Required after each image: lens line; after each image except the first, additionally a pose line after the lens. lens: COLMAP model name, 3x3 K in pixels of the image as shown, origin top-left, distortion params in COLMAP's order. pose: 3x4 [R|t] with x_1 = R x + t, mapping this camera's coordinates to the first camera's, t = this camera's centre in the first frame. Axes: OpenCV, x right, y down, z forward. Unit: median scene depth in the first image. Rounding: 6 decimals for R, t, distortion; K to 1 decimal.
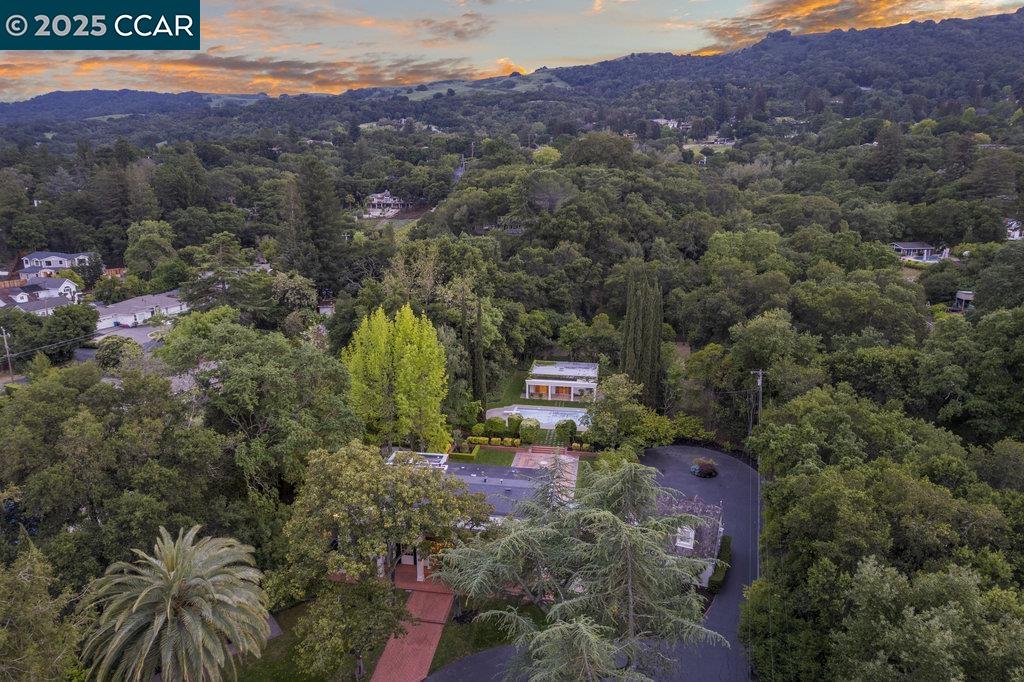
lens RADIAL K [[654.8, 0, 512.0], [0, 654.8, 341.0], [0, 0, 1]] dist [-0.076954, 0.072185]
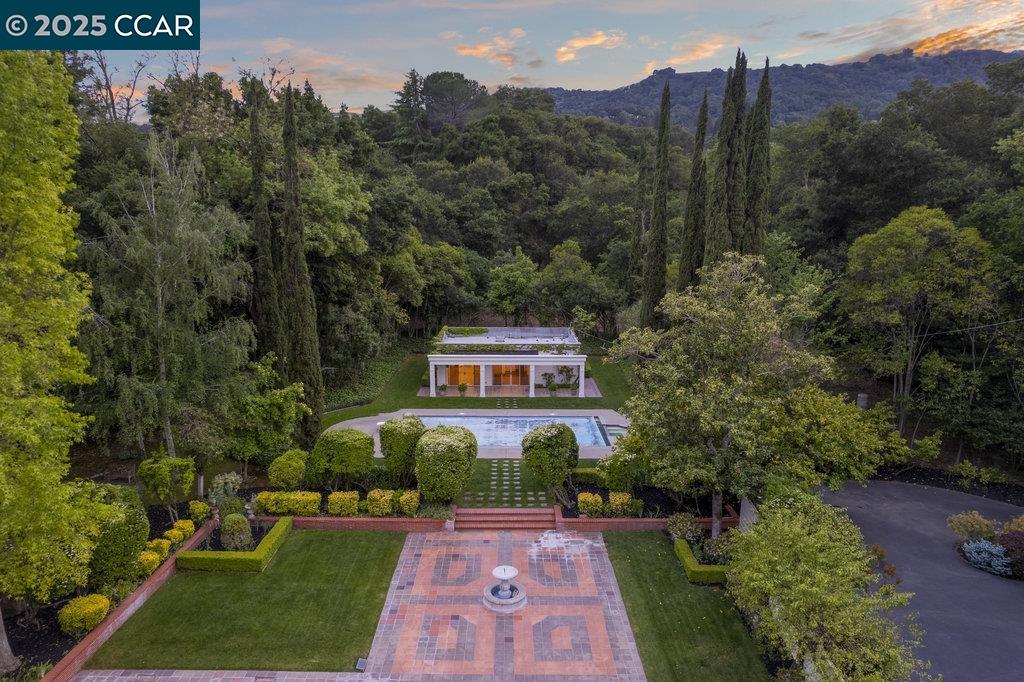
lens RADIAL K [[654.8, 0, 512.0], [0, 654.8, 341.0], [0, 0, 1]] dist [-0.076954, 0.072185]
pose [[0.987427, -0.029734, 0.155256, 0.005580], [0.039589, 0.997366, -0.060770, 0.052030], [-0.153041, 0.066153, 0.986003, 0.358624]]
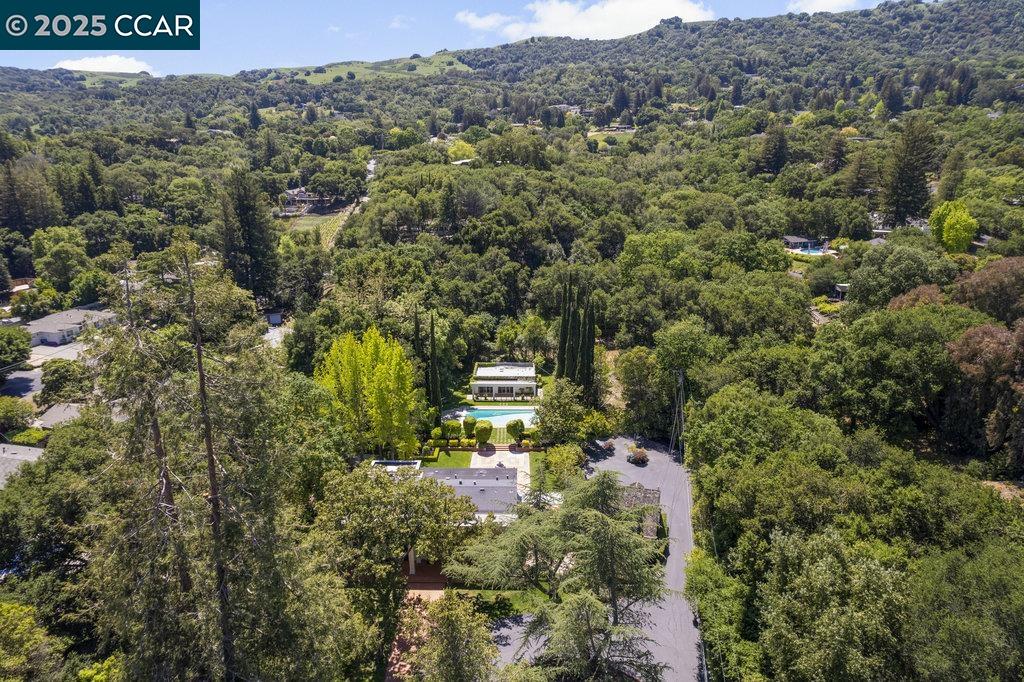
lens RADIAL K [[654.8, 0, 512.0], [0, 654.8, 341.0], [0, 0, 1]] dist [-0.076954, 0.072185]
pose [[0.989522, -0.043208, 0.137764, -0.039154], [0.039304, 0.998748, 0.030934, -0.027175], [-0.138928, -0.025195, 0.989982, -0.059640]]
